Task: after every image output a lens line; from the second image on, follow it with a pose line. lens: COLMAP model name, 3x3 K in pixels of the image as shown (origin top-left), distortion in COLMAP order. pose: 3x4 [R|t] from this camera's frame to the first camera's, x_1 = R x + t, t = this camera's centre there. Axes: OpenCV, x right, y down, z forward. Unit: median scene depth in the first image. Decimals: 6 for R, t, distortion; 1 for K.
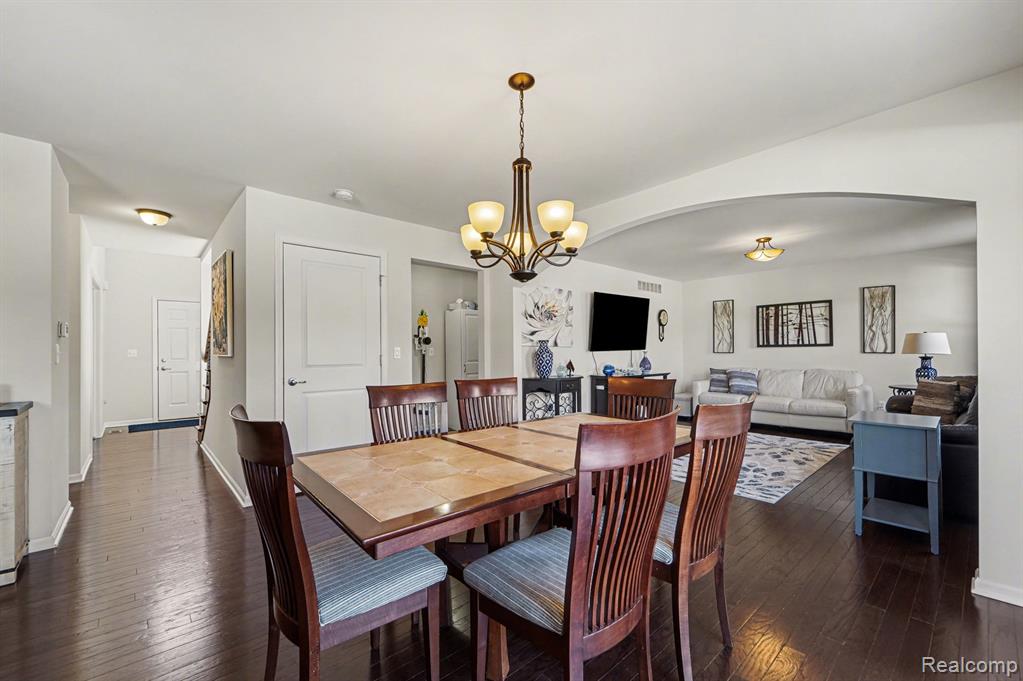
lens RADIAL K [[423.5, 0, 509.0], [0, 423.5, 358.2], [0, 0, 1]] dist [0.014288, 0.000187]
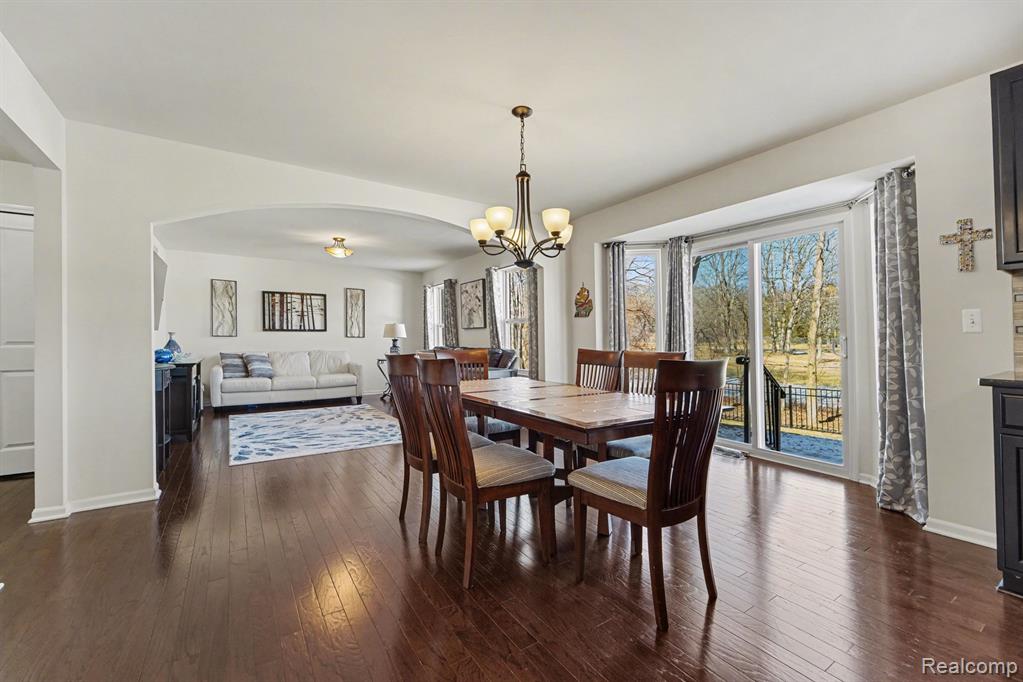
lens RADIAL K [[423.5, 0, 515.6], [0, 423.5, 336.8], [0, 0, 1]] dist [0.014288, 0.000187]
pose [[0.139814, 0.012672, 0.990097, -0.379688], [0.014594, 0.999783, -0.014857, 0.013042], [-0.990070, 0.016526, 0.139599, 0.270846]]
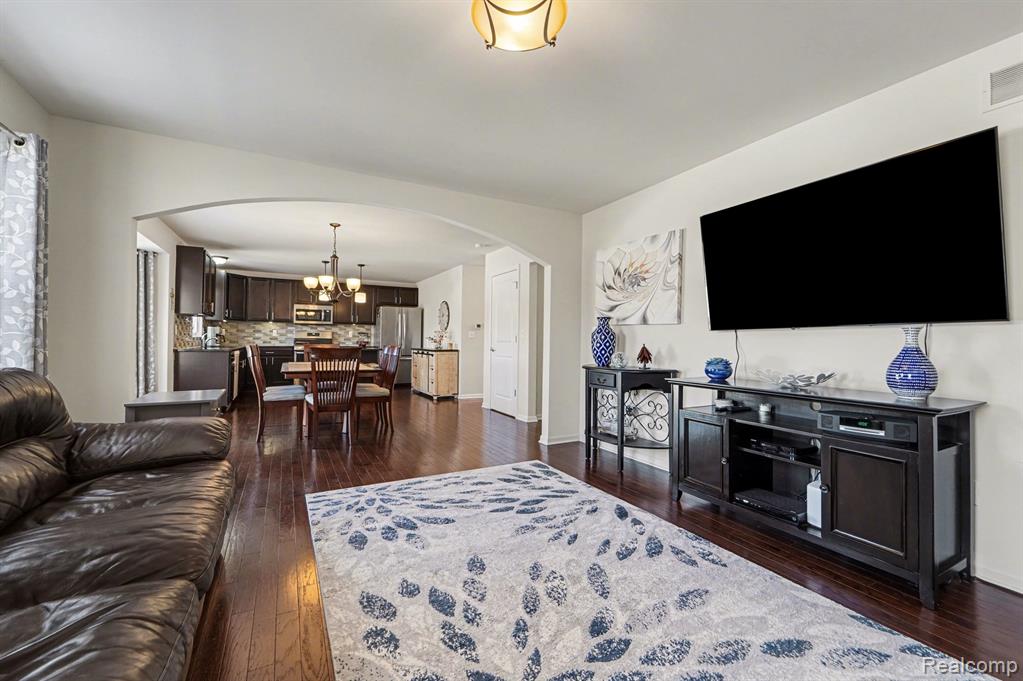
lens RADIAL K [[423.5, 0, 506.7], [0, 423.5, 337.5], [0, 0, 1]] dist [0.014288, 0.000187]
pose [[-0.243451, -0.002686, -0.969909, 0.701190], [-0.025448, 0.999670, 0.003619, -0.003059], [0.969579, 0.025563, -0.243439, 0.818691]]
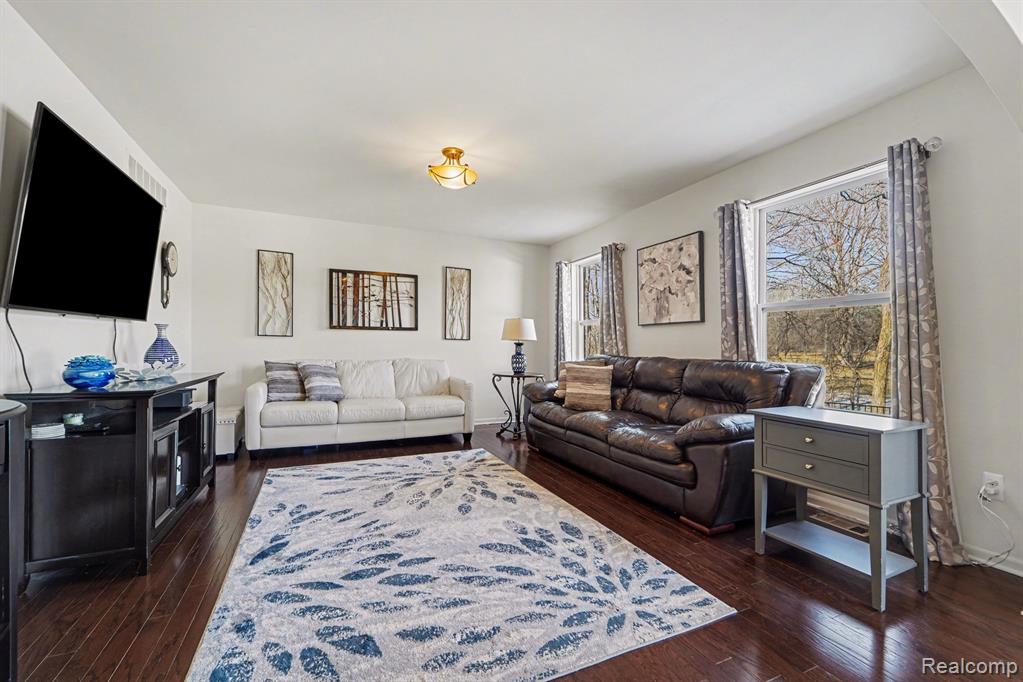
lens RADIAL K [[423.5, 0, 512.0], [0, 423.5, 341.5], [0, 0, 1]] dist [0.014288, 0.000187]
pose [[0.298067, 0.021165, 0.954310, 0.019925], [0.003707, 0.999721, -0.023330, 0.012341], [-0.954538, 0.010492, 0.297906, 0.556755]]
